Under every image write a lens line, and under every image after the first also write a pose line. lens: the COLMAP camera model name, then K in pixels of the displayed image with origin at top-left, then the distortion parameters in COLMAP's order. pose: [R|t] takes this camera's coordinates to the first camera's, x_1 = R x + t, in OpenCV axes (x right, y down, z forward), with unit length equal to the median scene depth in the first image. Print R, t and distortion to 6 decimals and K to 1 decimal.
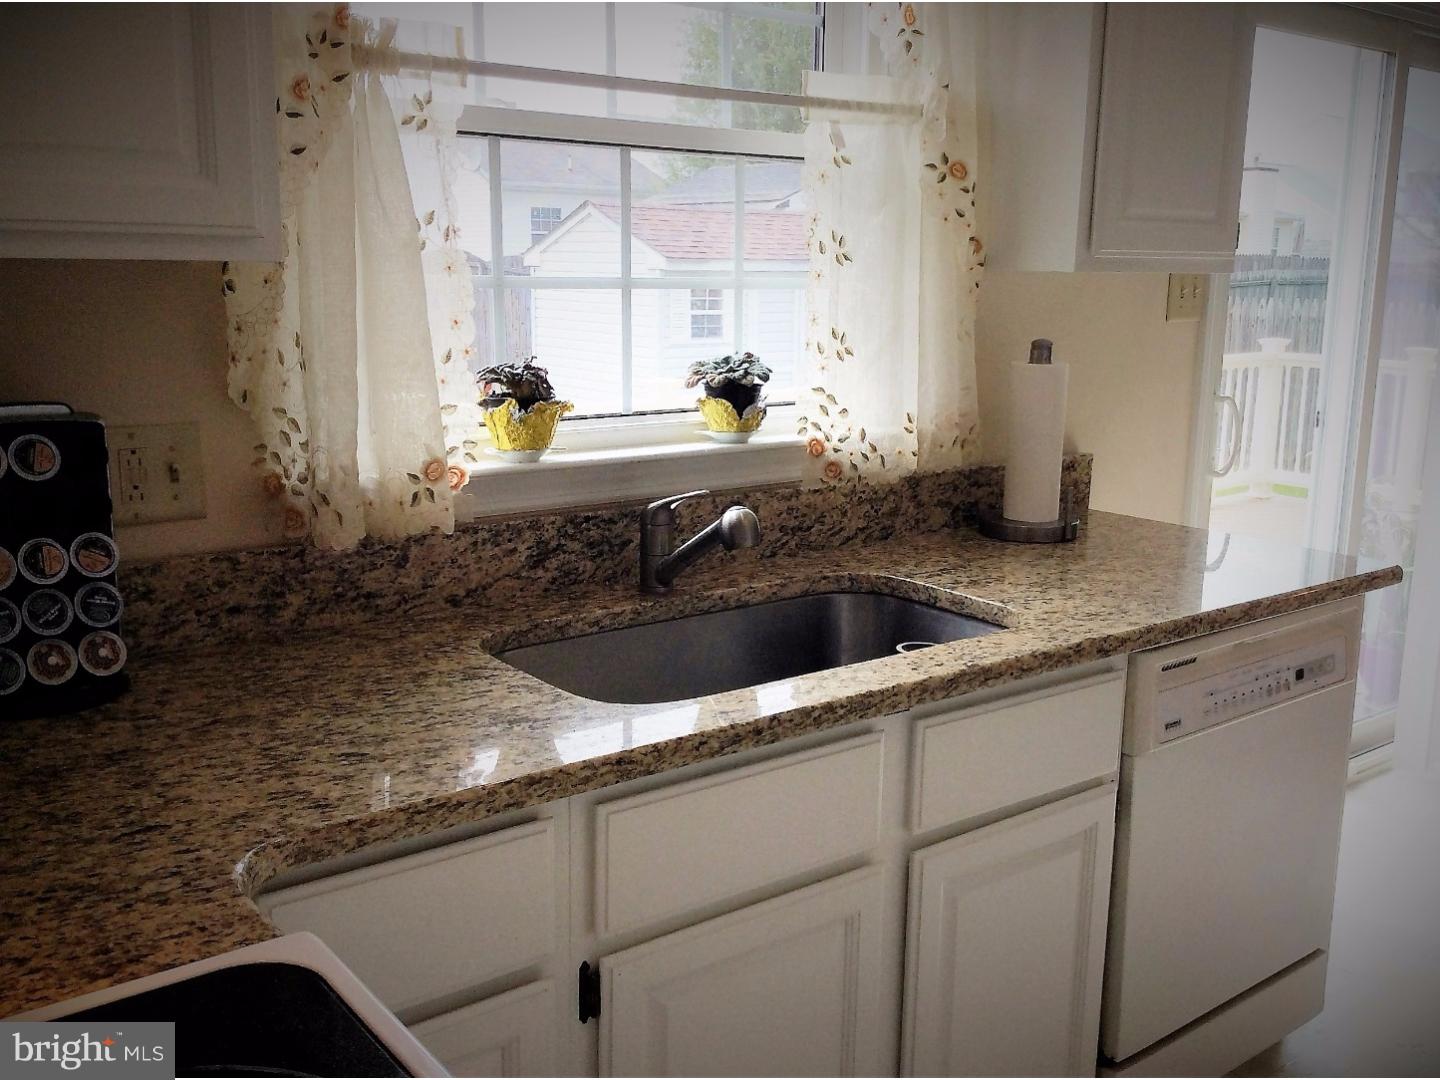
lens RADIAL K [[1432.4, 0, 729.2], [0, 1432.4, 541.4], [0, 0, 1]] dist [0.155032, -0.348800]
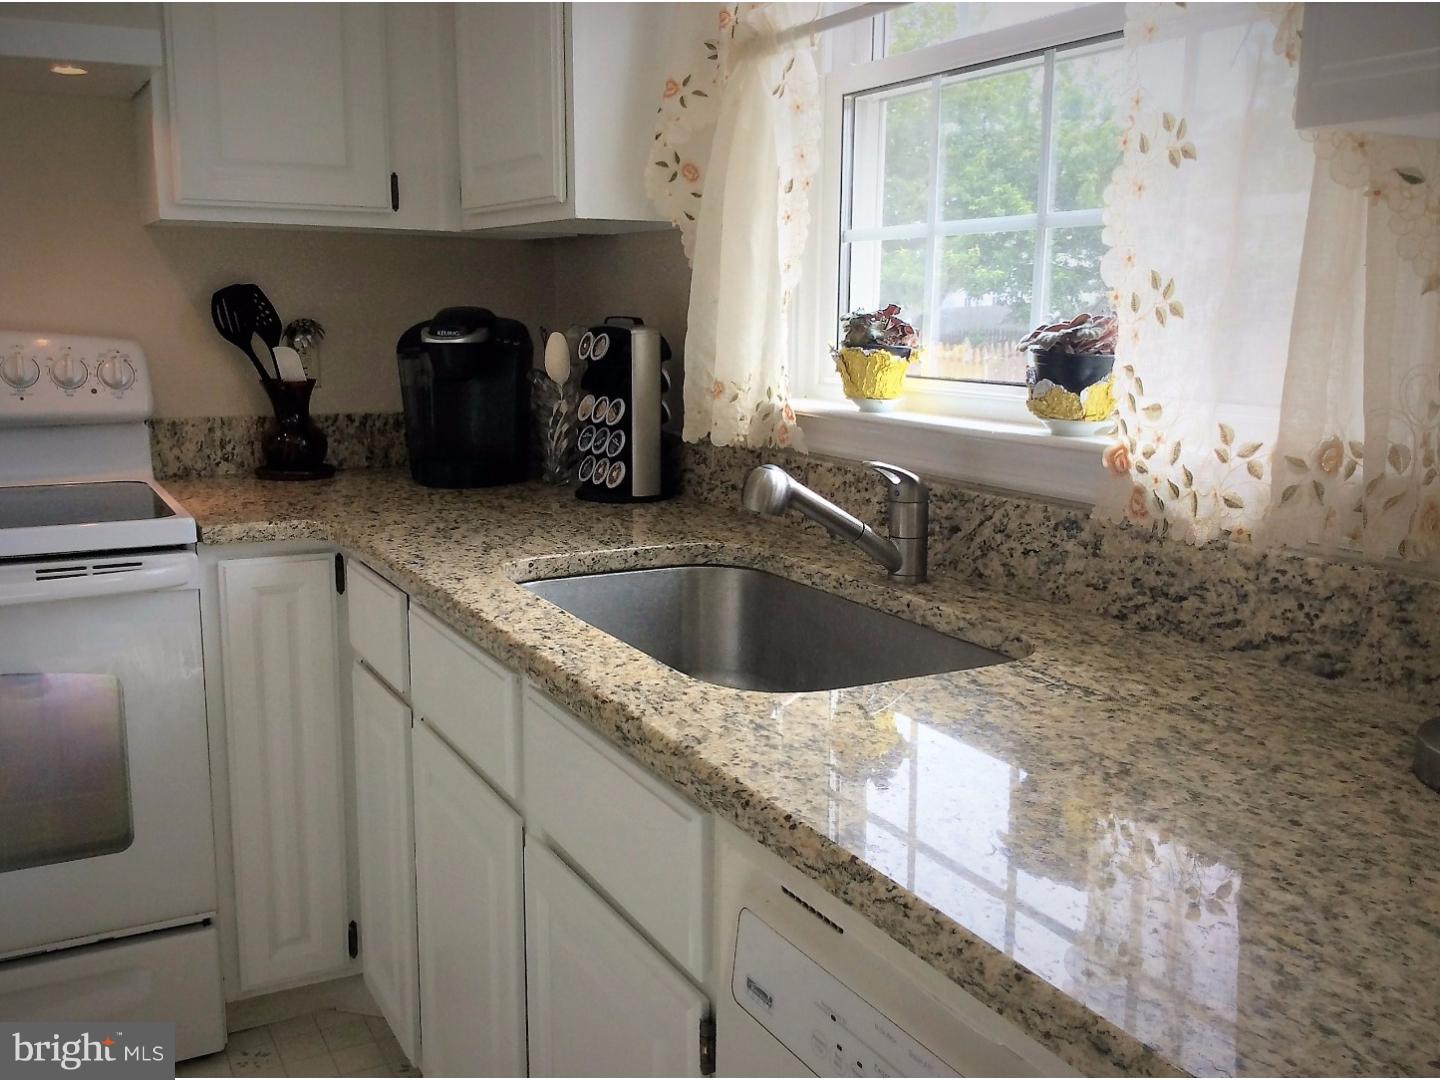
lens RADIAL K [[1326.9, 0, 713.1], [0, 1326.9, 539.4], [0, 0, 1]] dist [0.138710, -0.303636]
pose [[-0.175575, 0.156813, -0.971897, 0.682529], [-0.203619, 0.960100, 0.191694, -0.108986], [0.963178, 0.231554, -0.136639, 0.915437]]
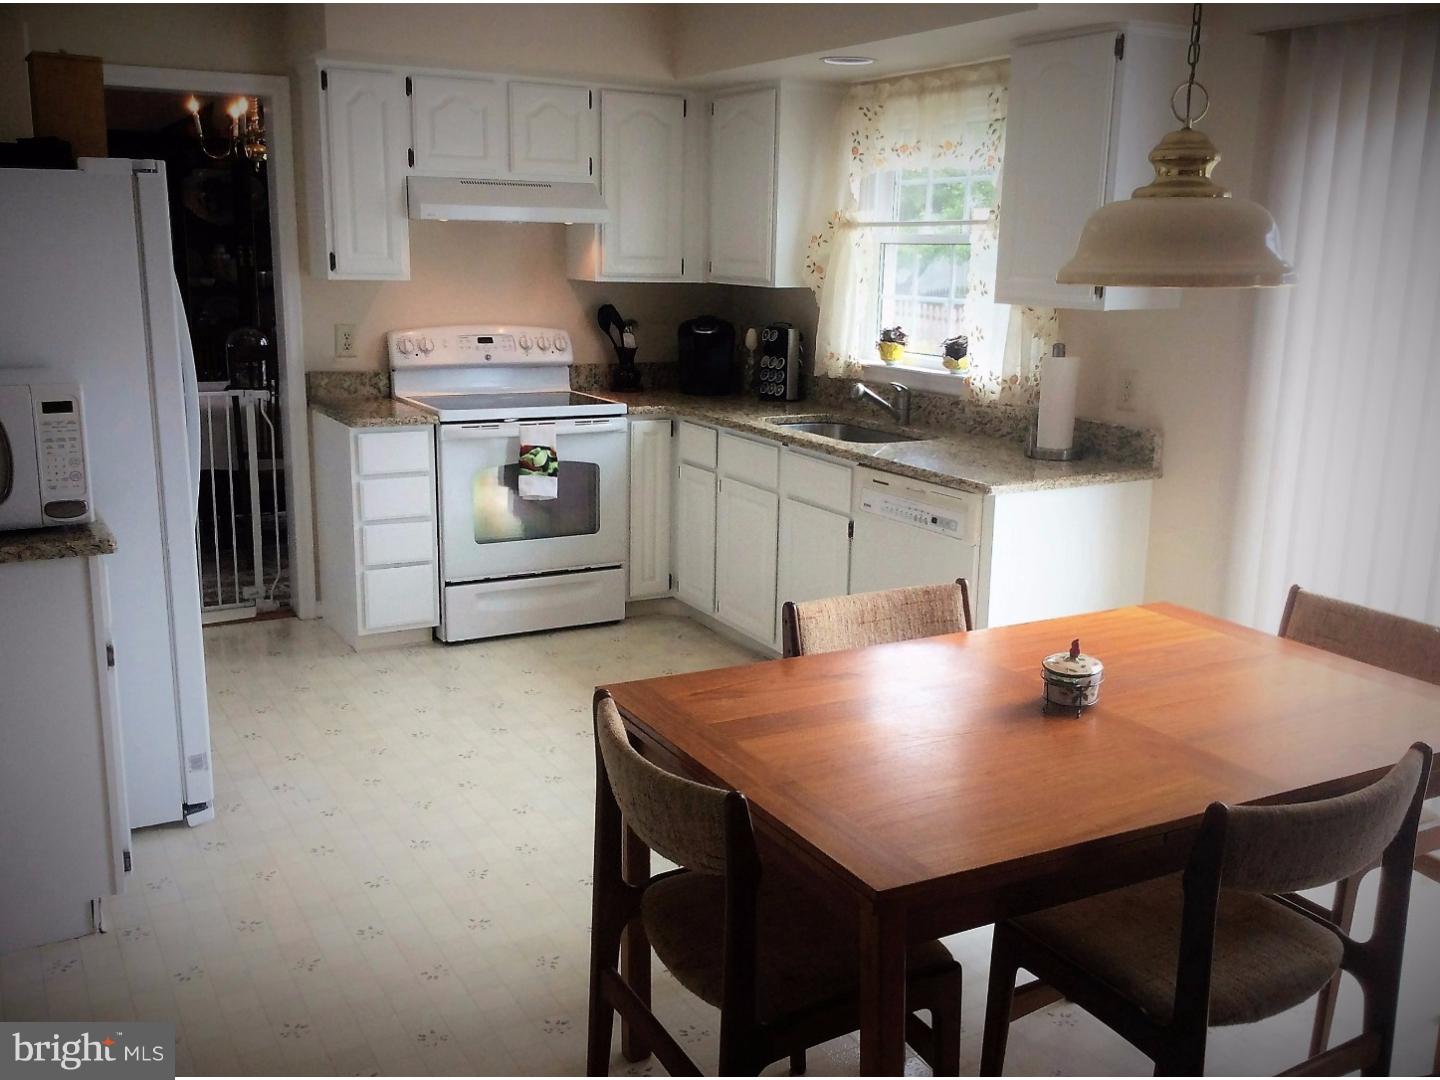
lens RADIAL K [[1317.4, 0, 734.2], [0, 1317.4, 538.8], [0, 0, 1]] dist [0.132600, -0.262487]
pose [[-0.153359, 0.194830, -0.968774, 2.065188], [-0.218078, 0.949526, 0.225482, -0.210997], [0.963806, 0.245848, -0.103130, 0.926637]]
